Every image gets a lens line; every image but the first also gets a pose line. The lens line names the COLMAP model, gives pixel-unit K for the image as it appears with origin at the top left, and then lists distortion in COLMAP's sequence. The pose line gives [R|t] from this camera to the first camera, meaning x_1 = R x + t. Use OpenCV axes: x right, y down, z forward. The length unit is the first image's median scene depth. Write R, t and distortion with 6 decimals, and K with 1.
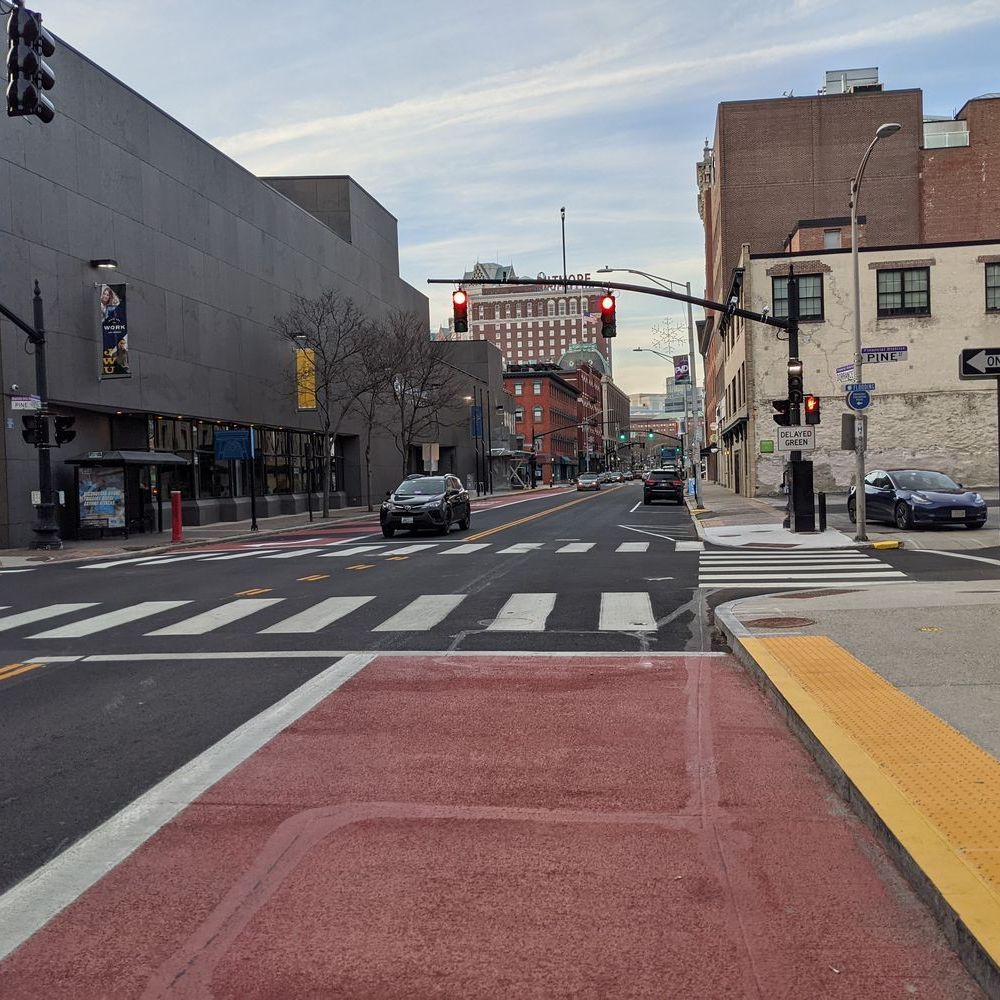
lens RADIAL K [[999.4, 0, 484.3], [0, 999.4, 500.7], [0, 0, 1]] dist [0.007836, -0.001250]
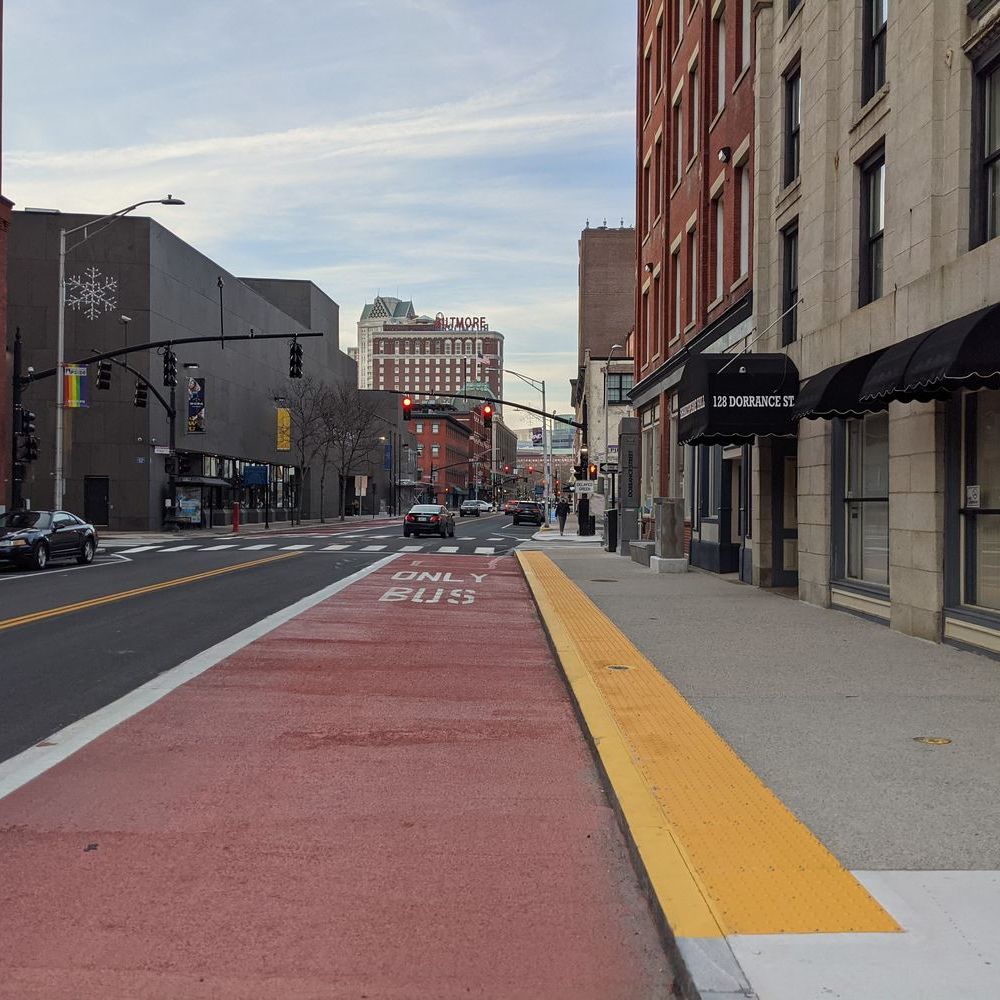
lens RADIAL K [[1007.6, 0, 516.4], [0, 1007.6, 502.2], [0, 0, 1]] dist [0.074469, -0.005730]
pose [[0.989235, 0.037707, 0.141395, -0.017728], [-0.033853, 0.998989, -0.029565, 0.005842], [-0.142367, 0.024460, 0.989512, -0.183667]]
